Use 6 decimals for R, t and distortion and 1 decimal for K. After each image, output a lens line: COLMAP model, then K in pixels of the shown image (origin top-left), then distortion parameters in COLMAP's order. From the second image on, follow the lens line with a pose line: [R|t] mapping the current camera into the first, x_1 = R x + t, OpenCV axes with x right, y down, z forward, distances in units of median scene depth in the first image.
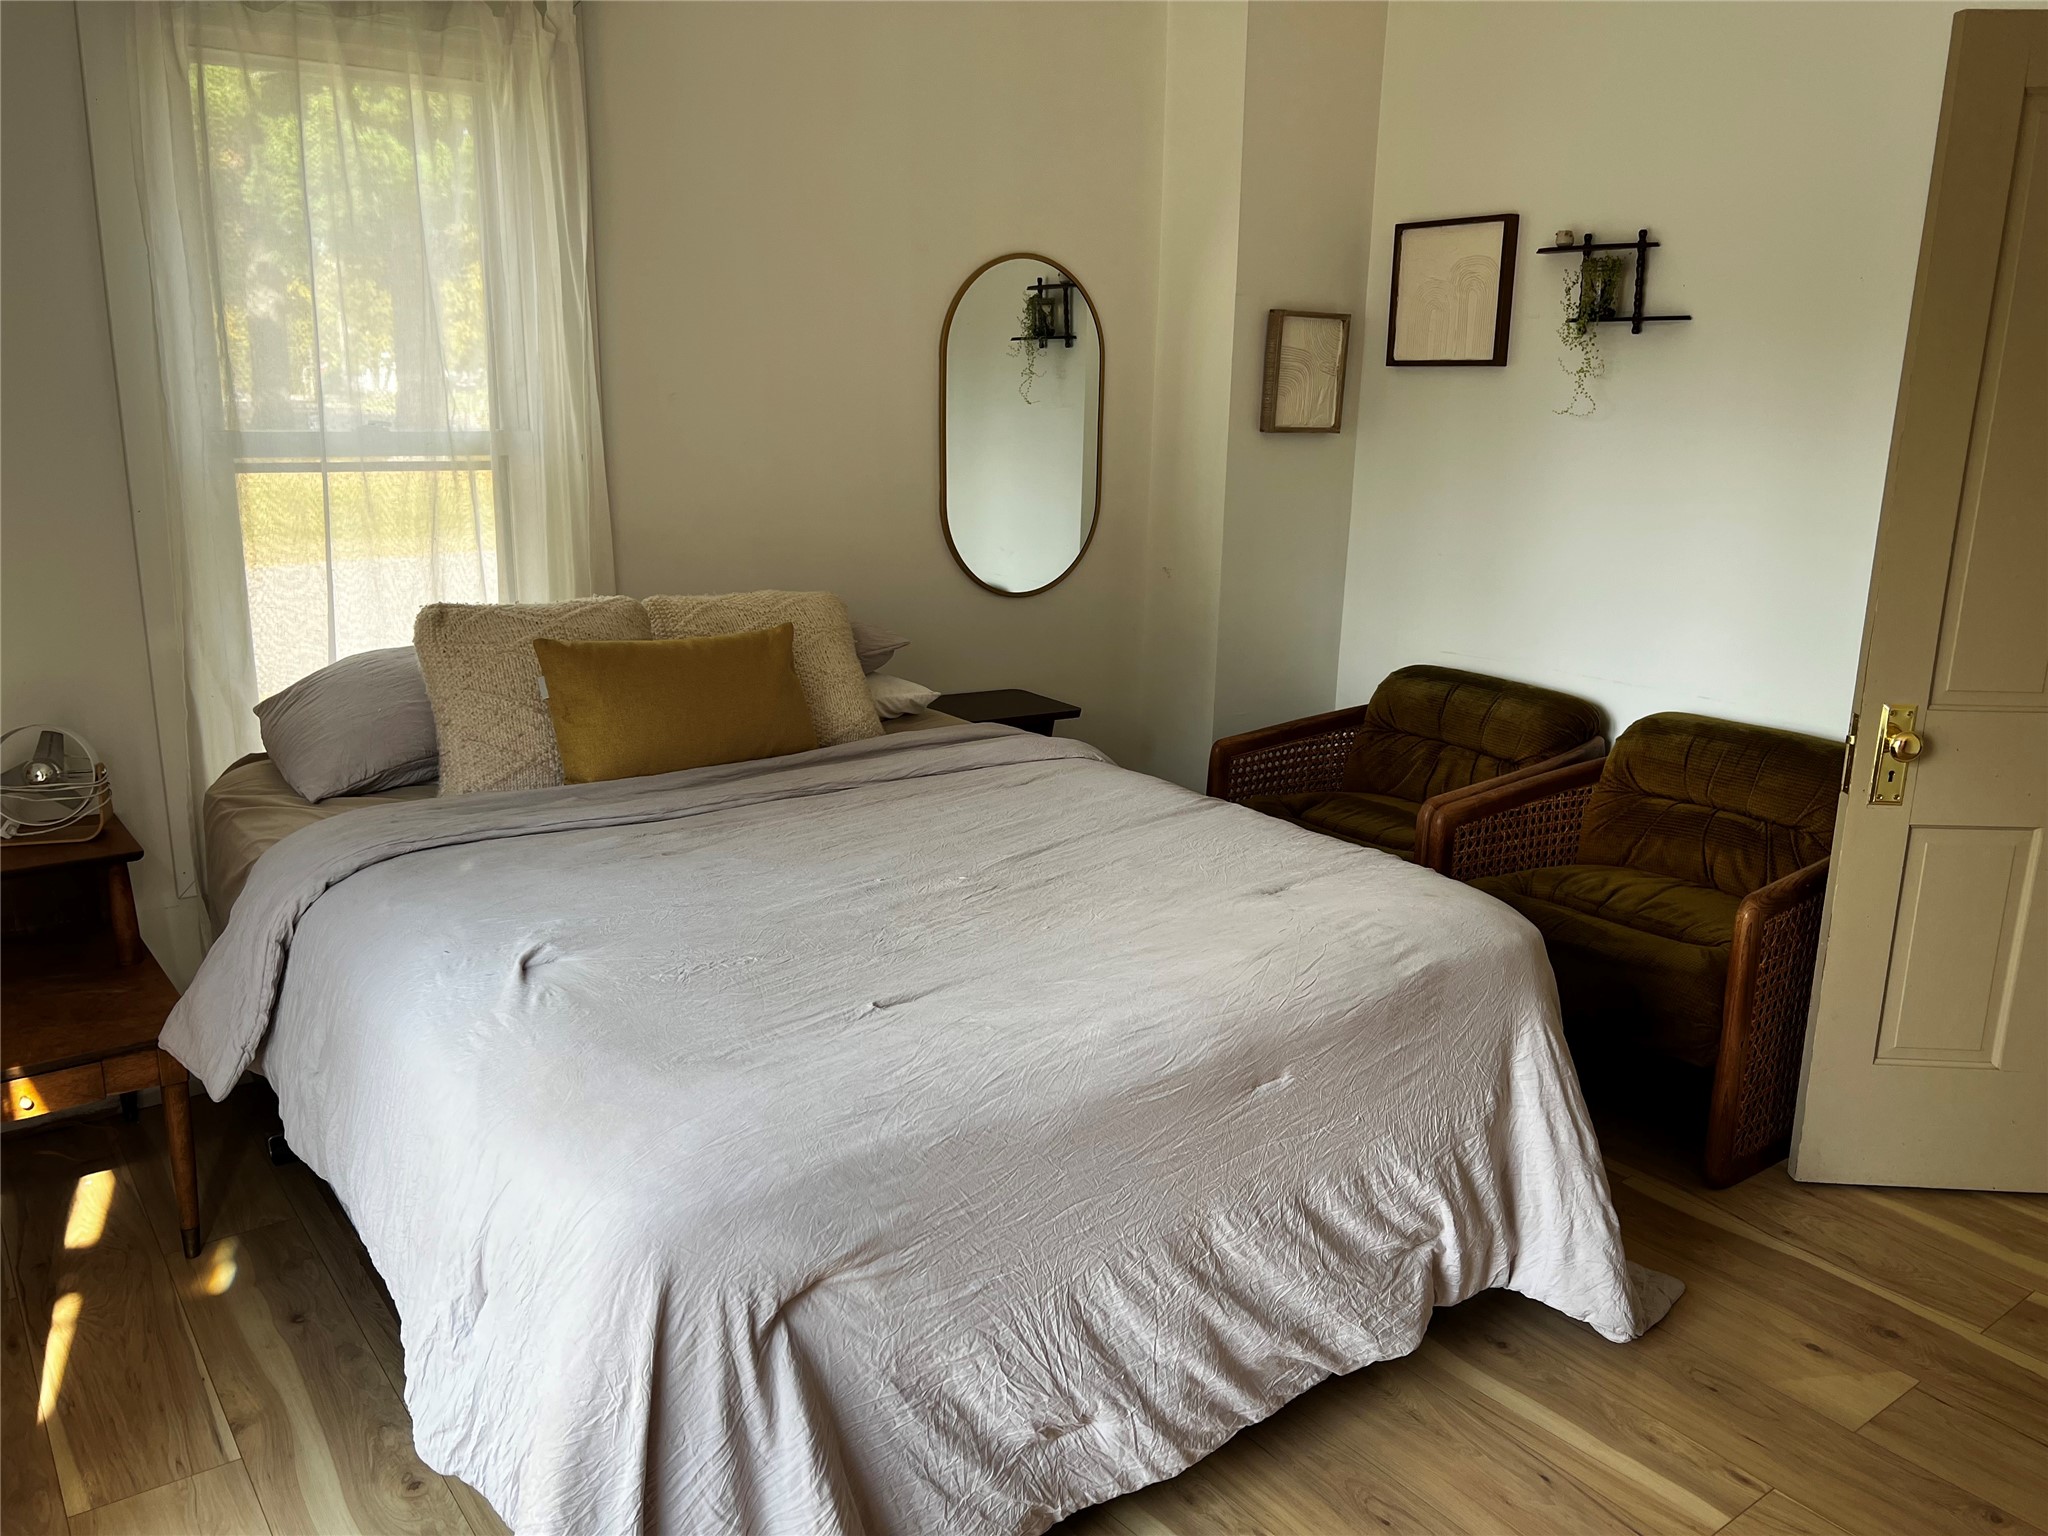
lens RADIAL K [[1551.7, 0, 1022.2], [0, 1551.7, 769.6], [0, 0, 1]] dist [0.014622, 0.003164]
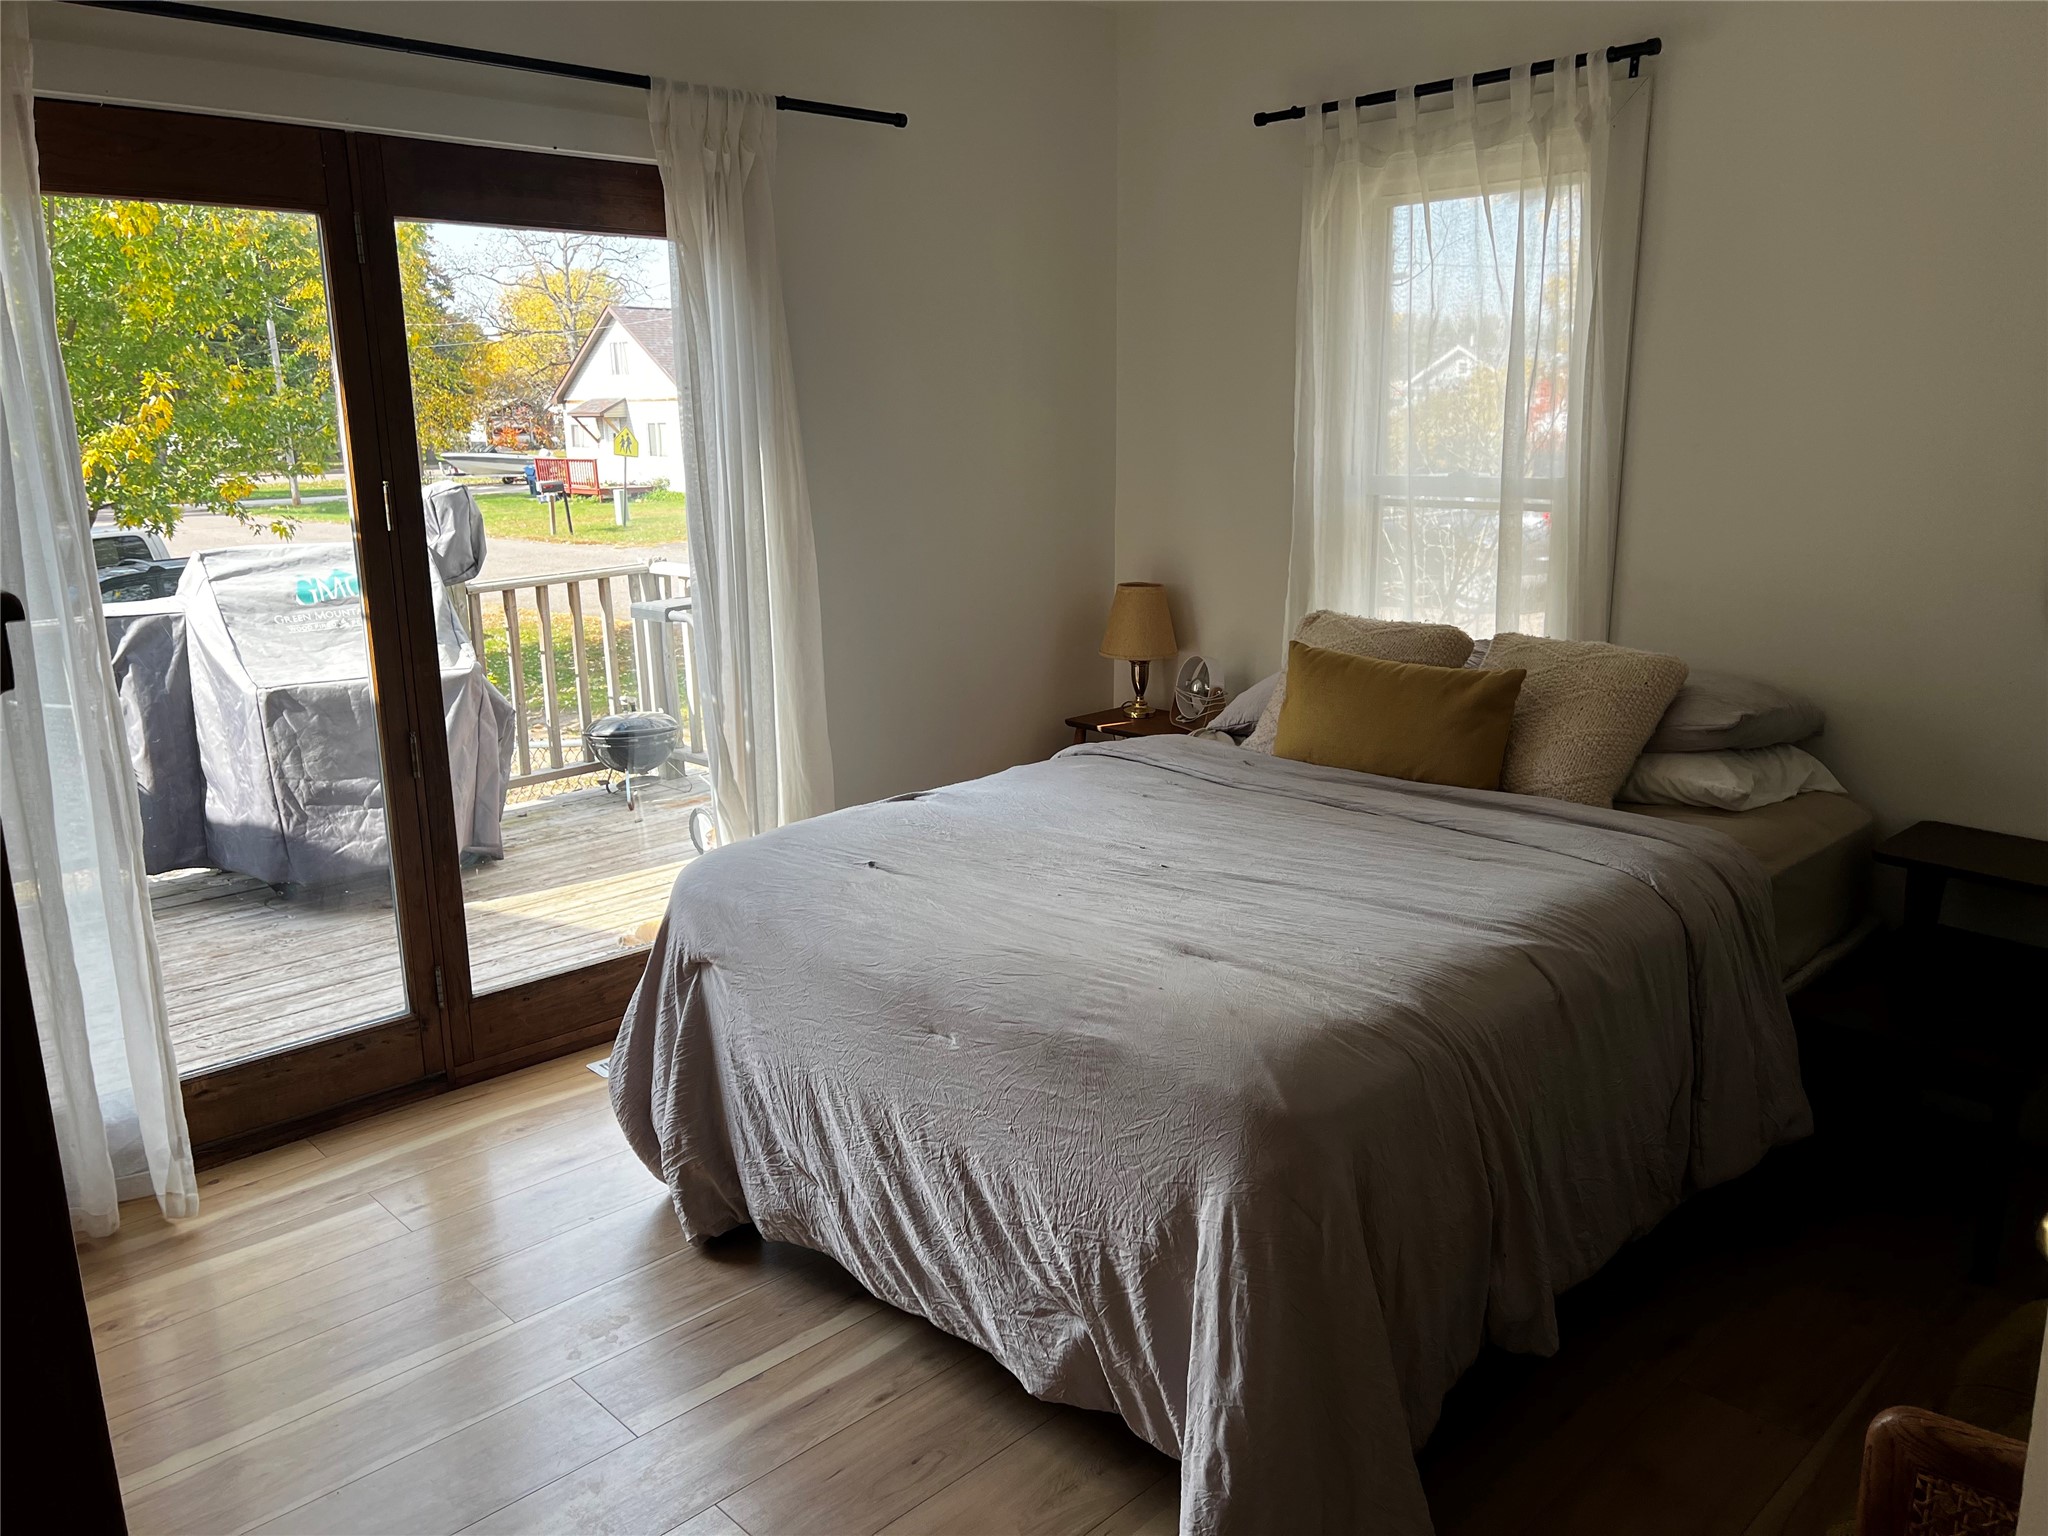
lens RADIAL K [[1551.7, 0, 1013.1], [0, 1551.7, 762.8], [0, 0, 1]] dist [0.014622, 0.003164]
pose [[0.118150, 0.200978, -0.972445, 1.165258], [-0.223715, 0.959514, 0.171125, -0.195213], [0.967467, 0.197332, 0.158328, 0.752620]]
